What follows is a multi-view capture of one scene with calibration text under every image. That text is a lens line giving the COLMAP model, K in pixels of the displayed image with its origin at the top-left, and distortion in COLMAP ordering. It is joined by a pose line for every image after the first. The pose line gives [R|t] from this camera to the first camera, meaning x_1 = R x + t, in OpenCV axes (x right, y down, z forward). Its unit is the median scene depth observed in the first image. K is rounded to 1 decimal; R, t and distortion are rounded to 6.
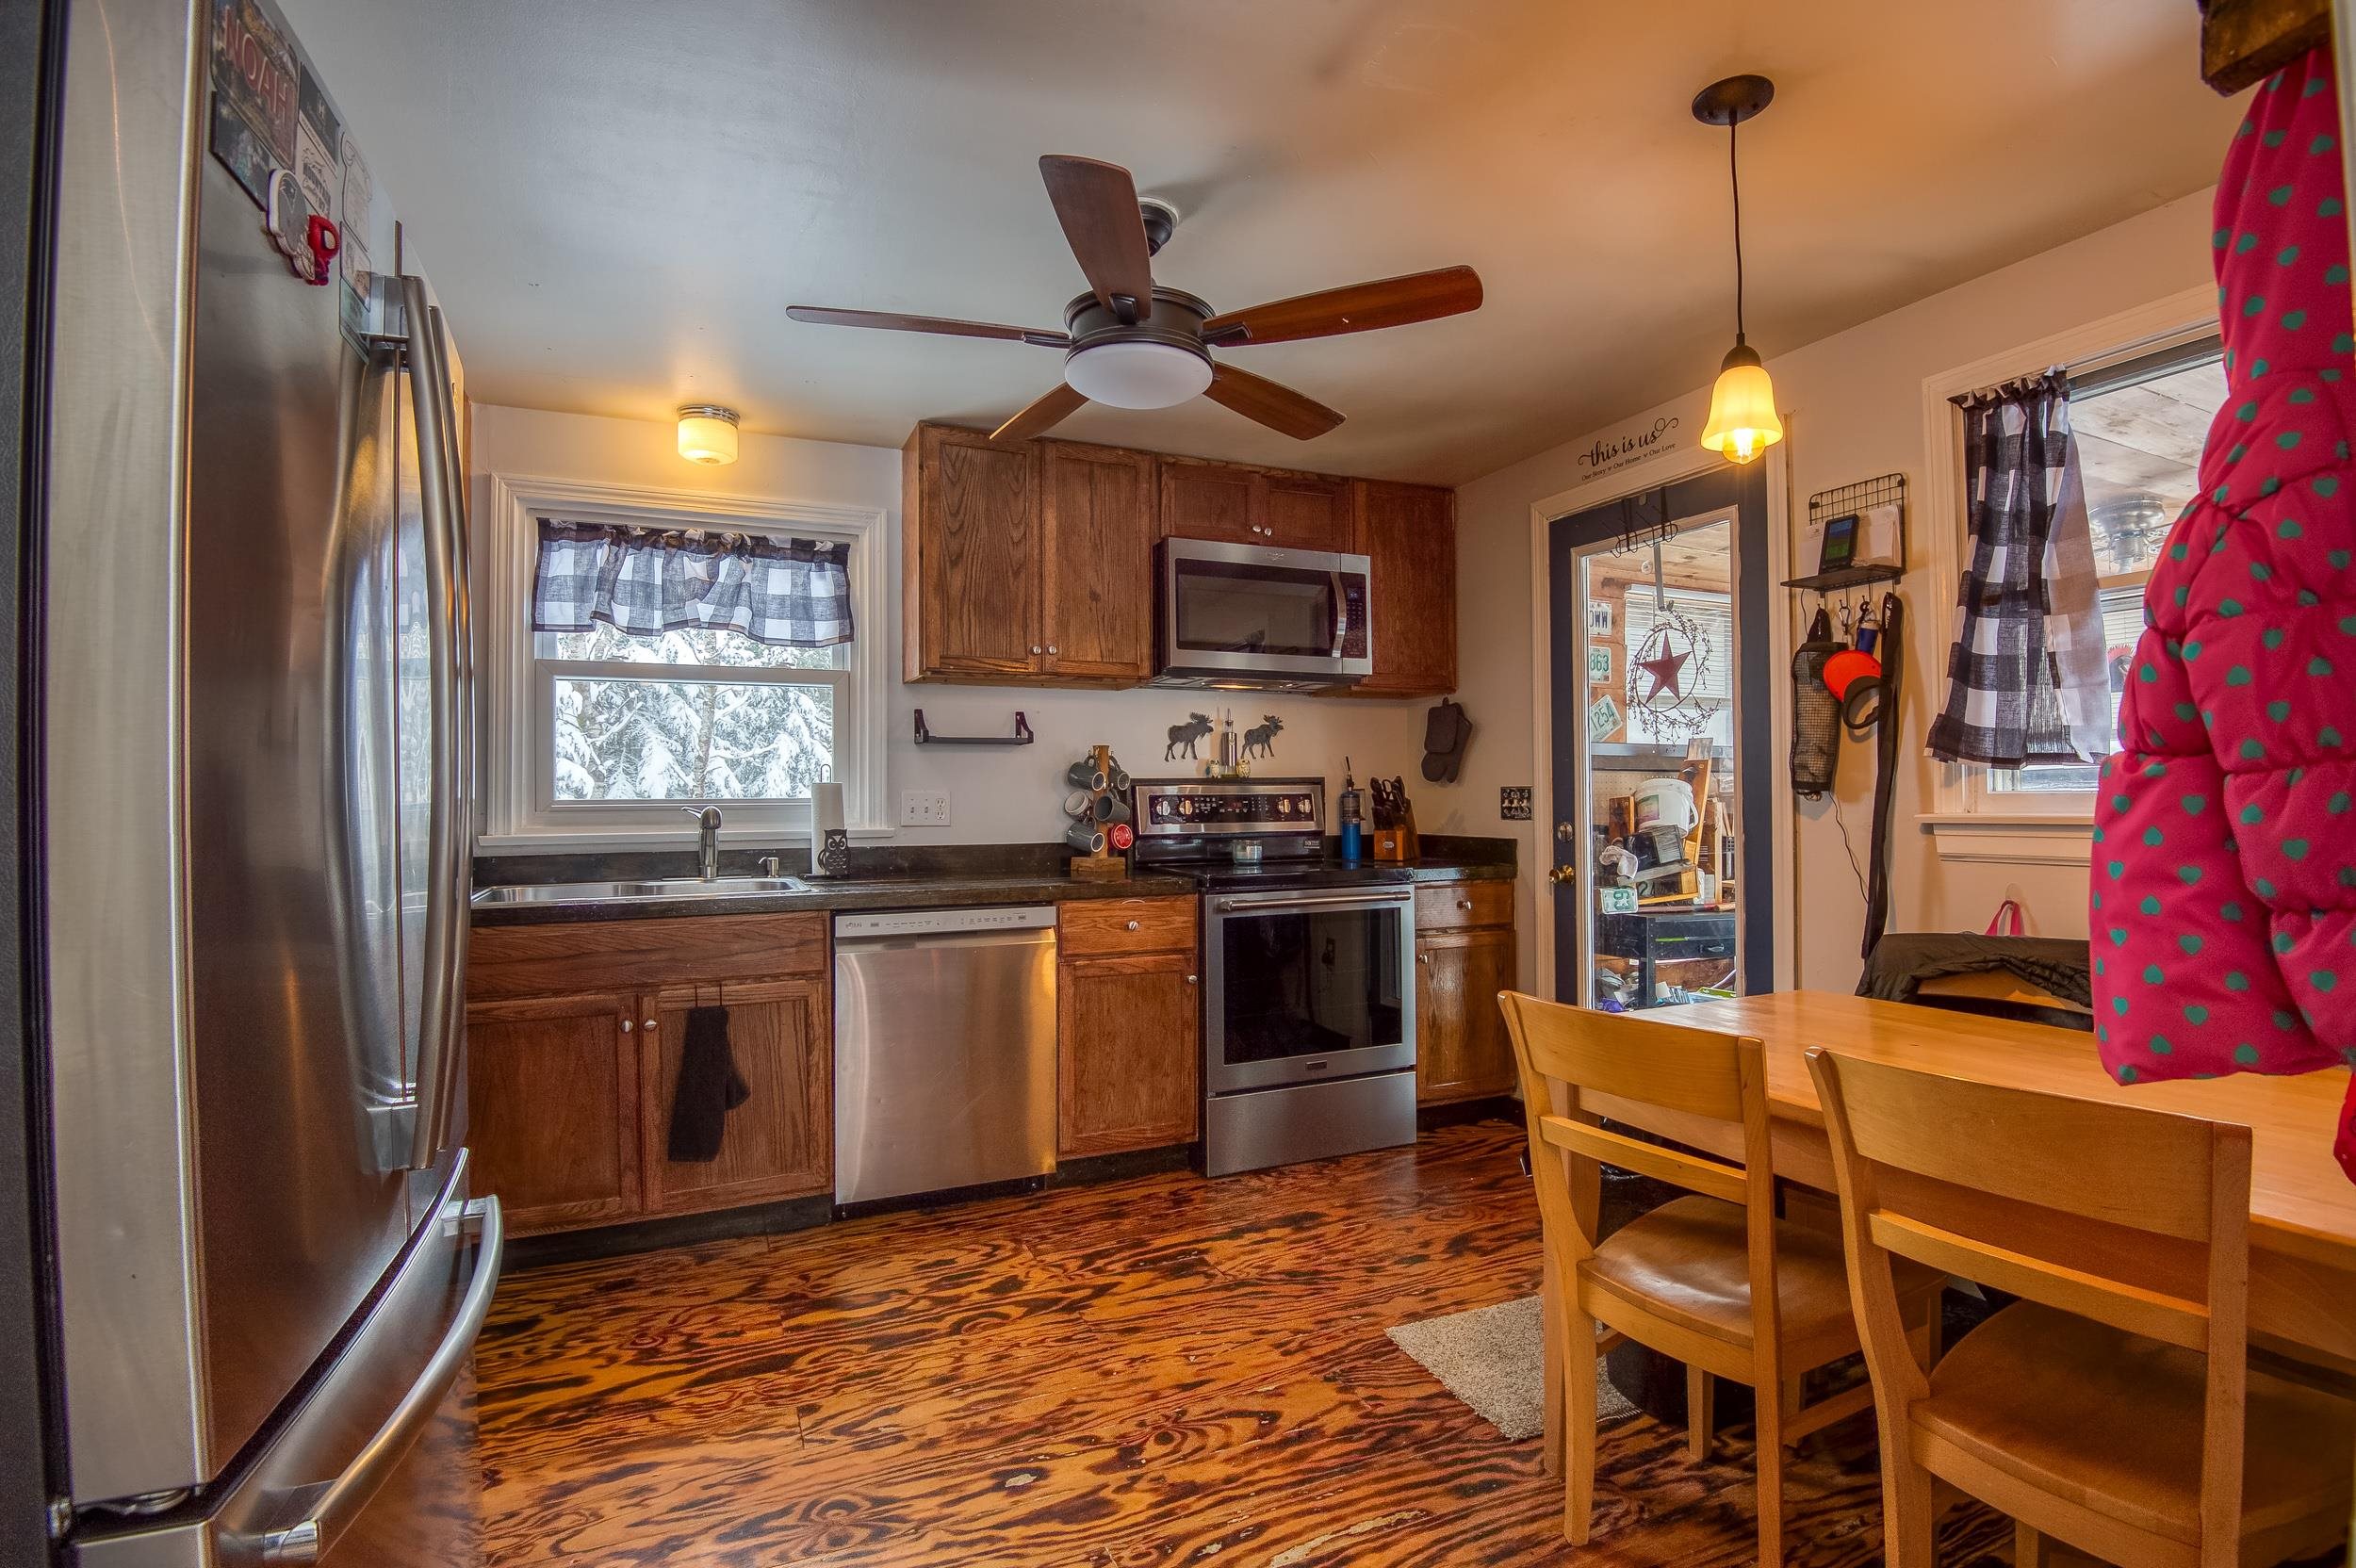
lens RADIAL K [[1089.3, 0, 1146.2], [0, 1089.3, 824.6], [0, 0, 1]] dist [-0.016942, -0.009292]
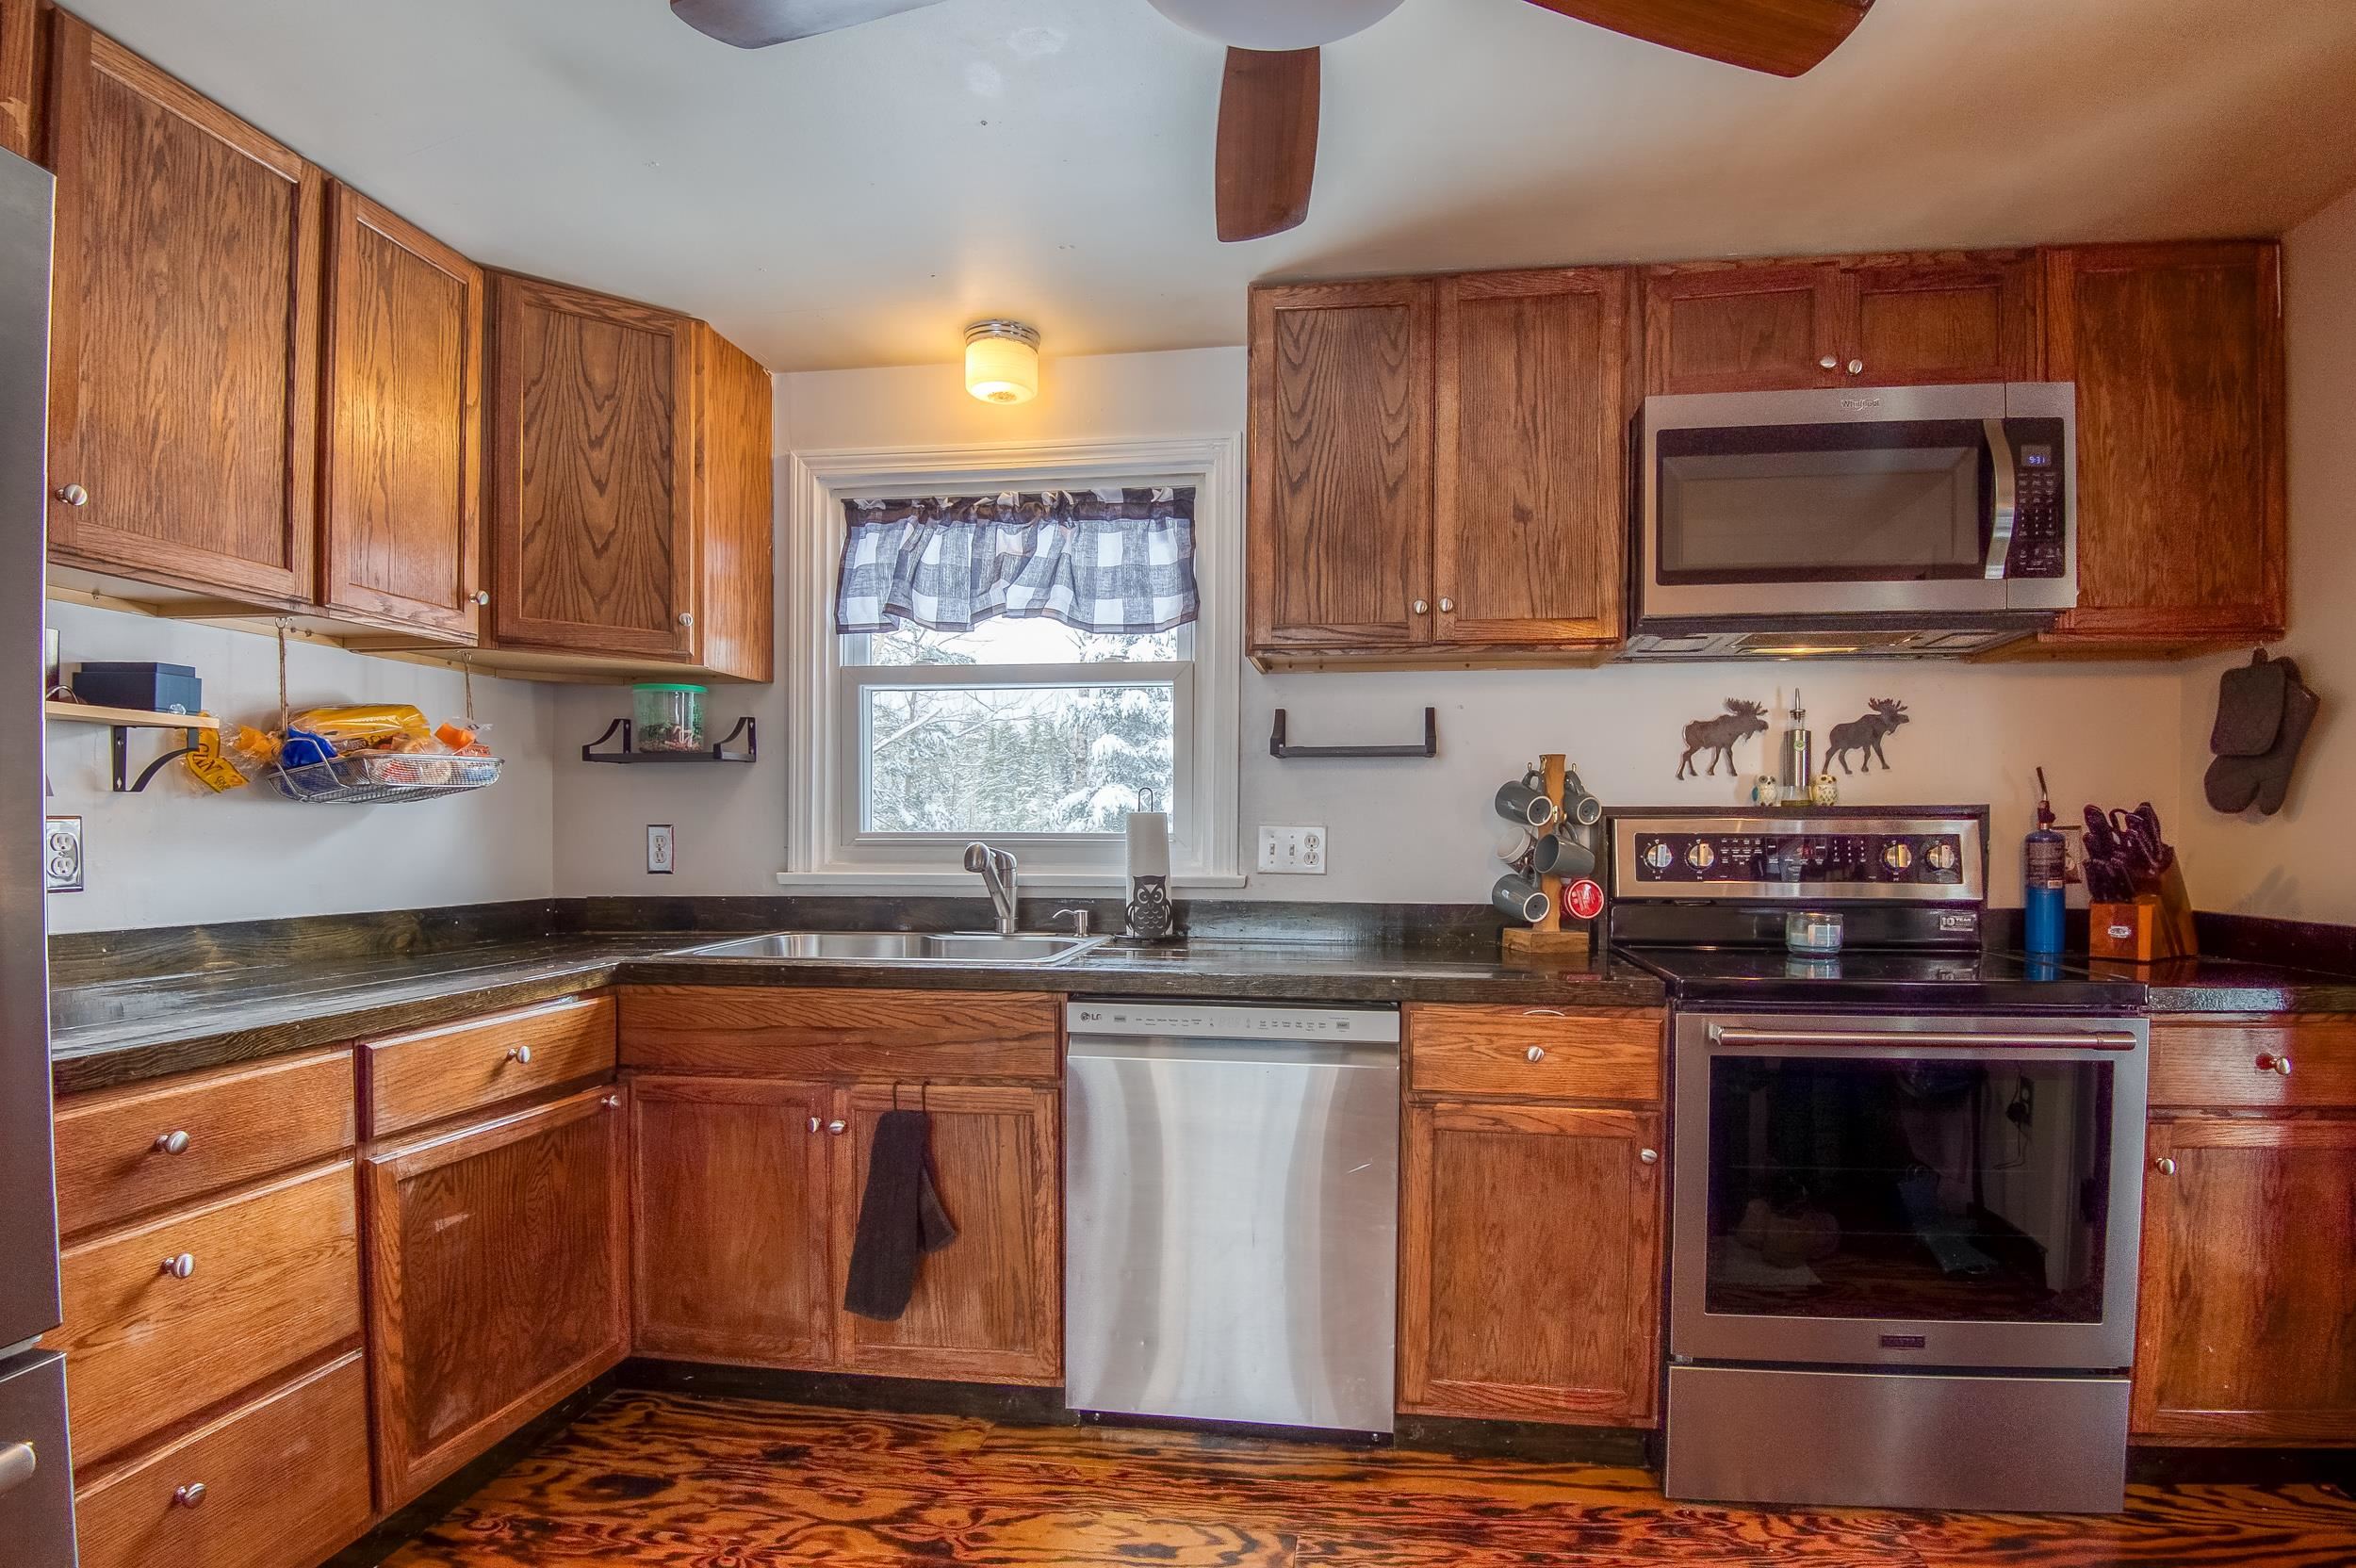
lens RADIAL K [[1133.3, 0, 1222.0], [0, 1133.3, 871.9], [0, 0, 1]] dist [-0.018139, -0.015719]
pose [[0.857634, 0.028103, -0.513492, 0.147157], [-0.021445, 0.999592, 0.018889, -0.013750], [0.513813, -0.005188, 0.857887, 0.364699]]
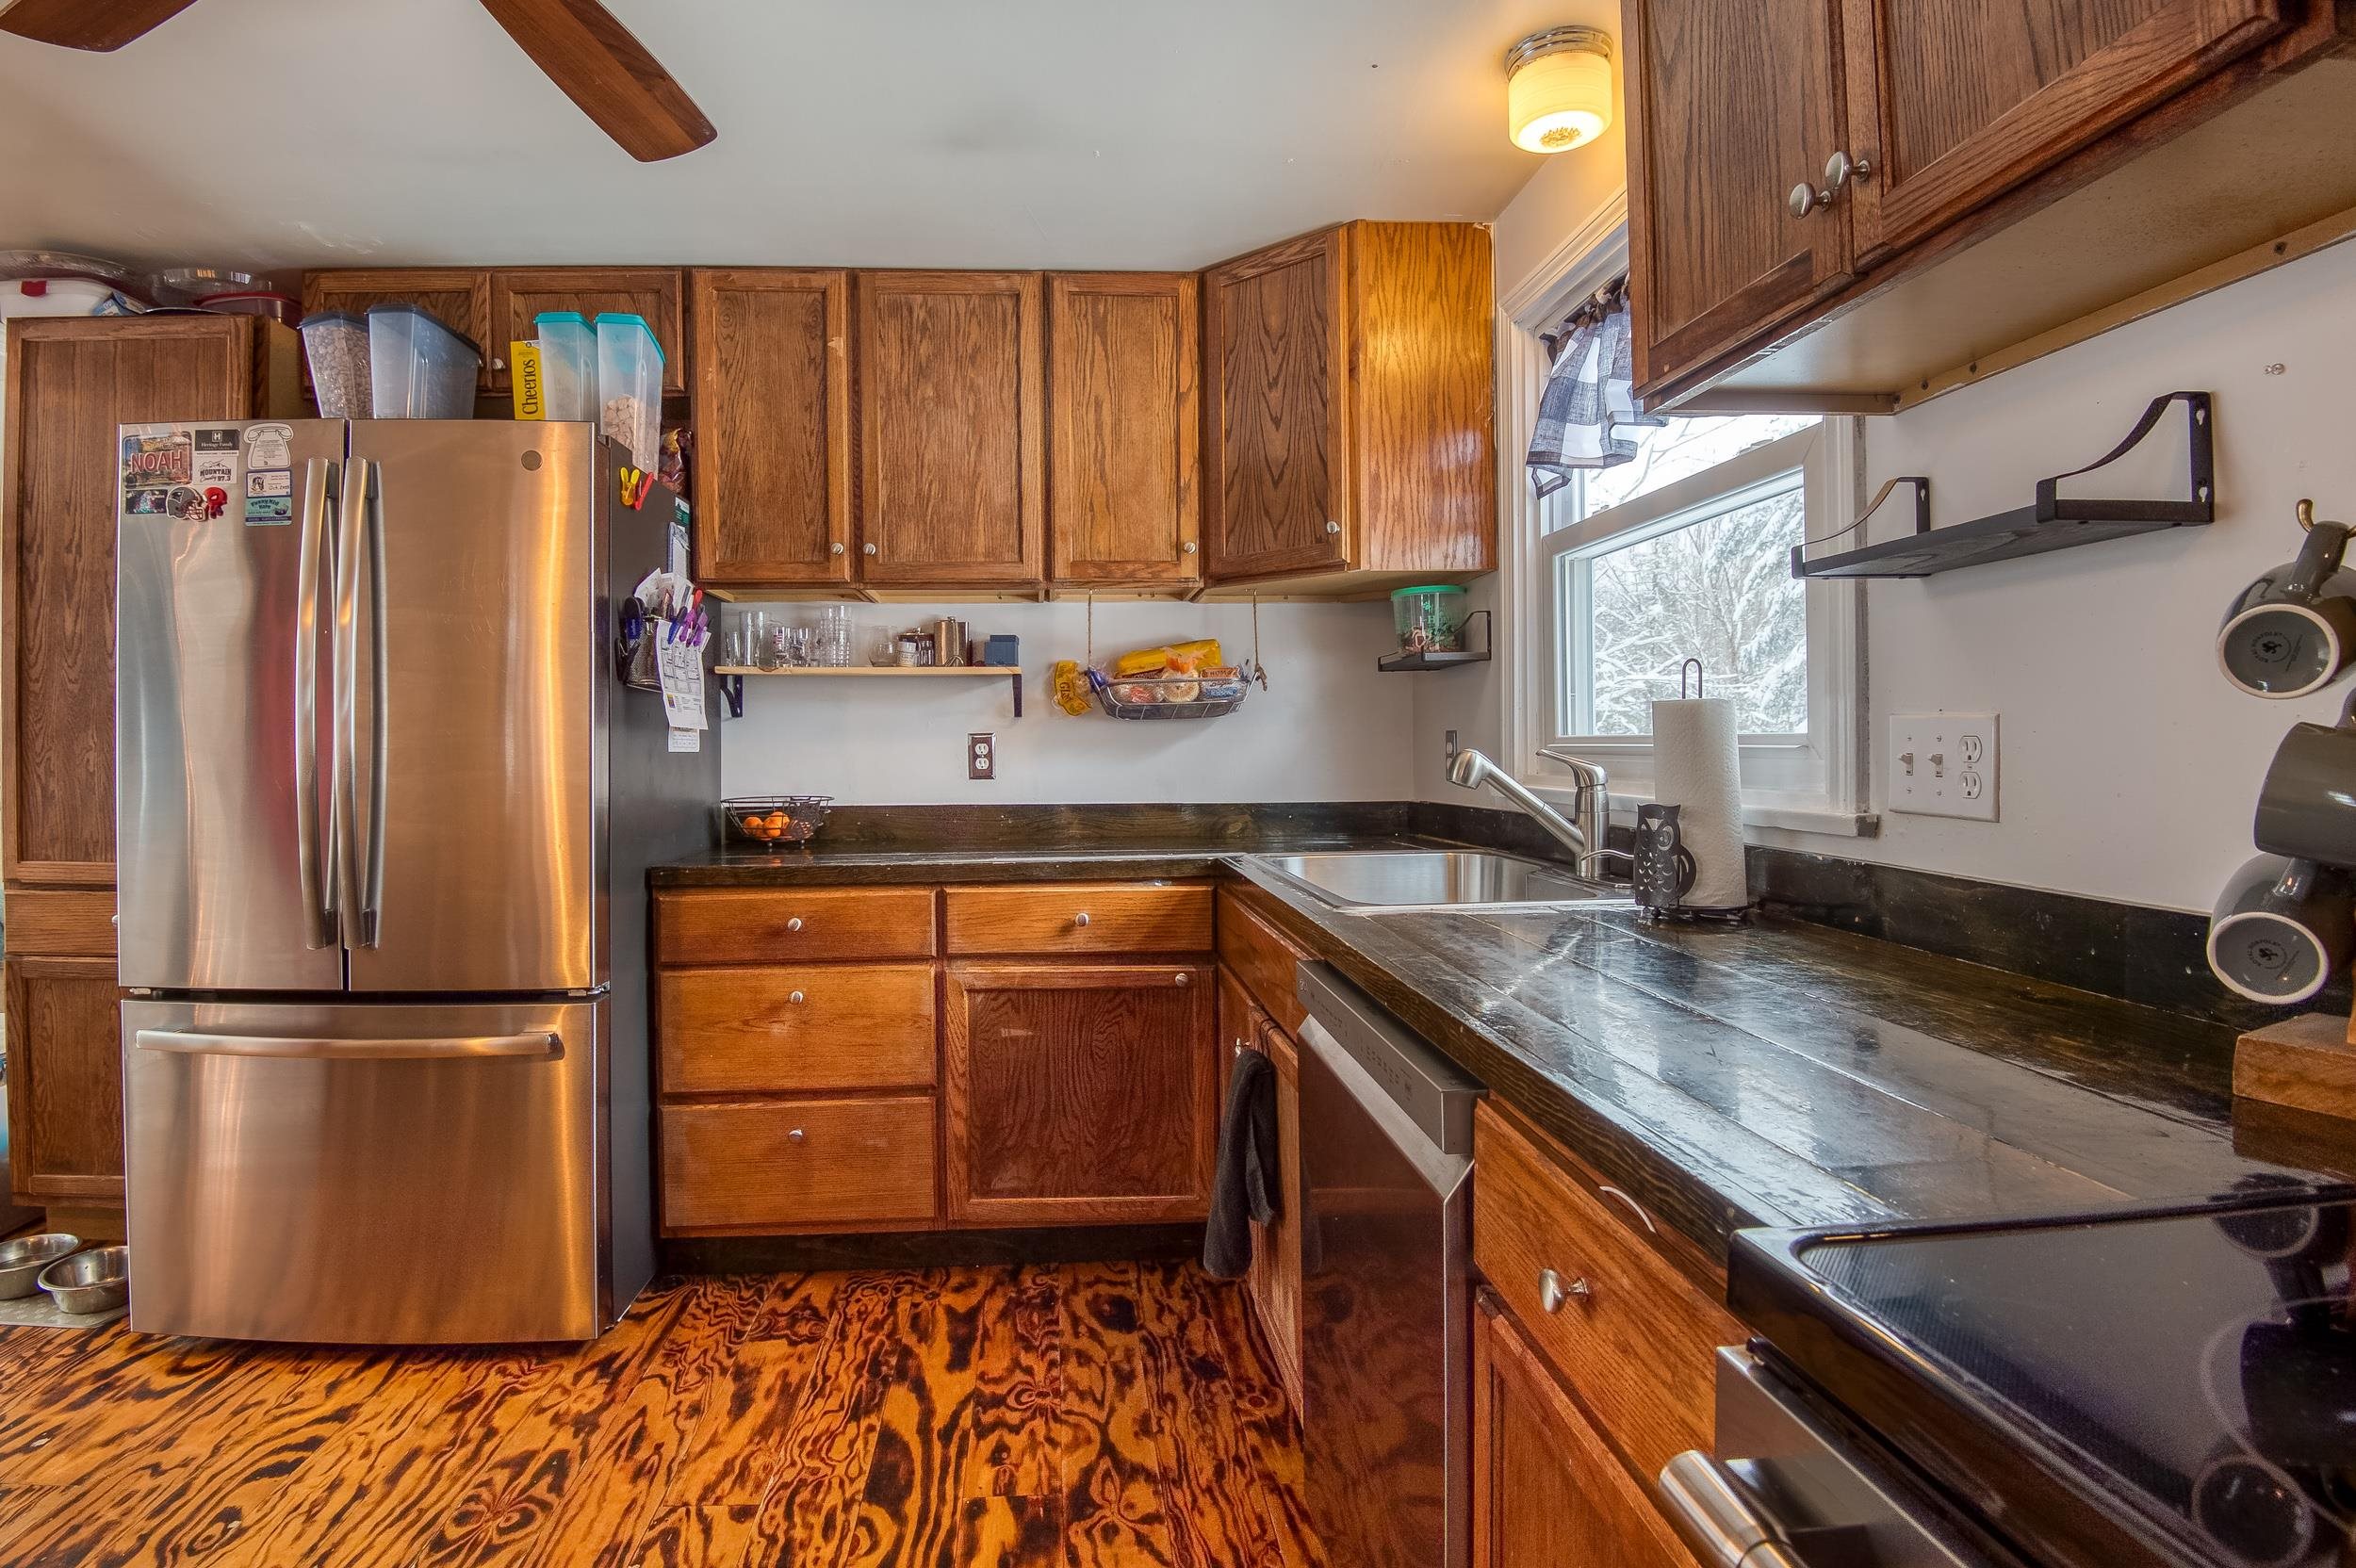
lens RADIAL K [[1189.0, 0, 1133.7], [0, 1189.0, 744.0], [0, 0, 1]] dist [0.002821, -0.031776]
pose [[-0.330063, 0.014360, -0.943850, 0.252394], [-0.005965, 0.999833, 0.017298, -0.027007], [0.943940, 0.011340, -0.329922, 0.962690]]
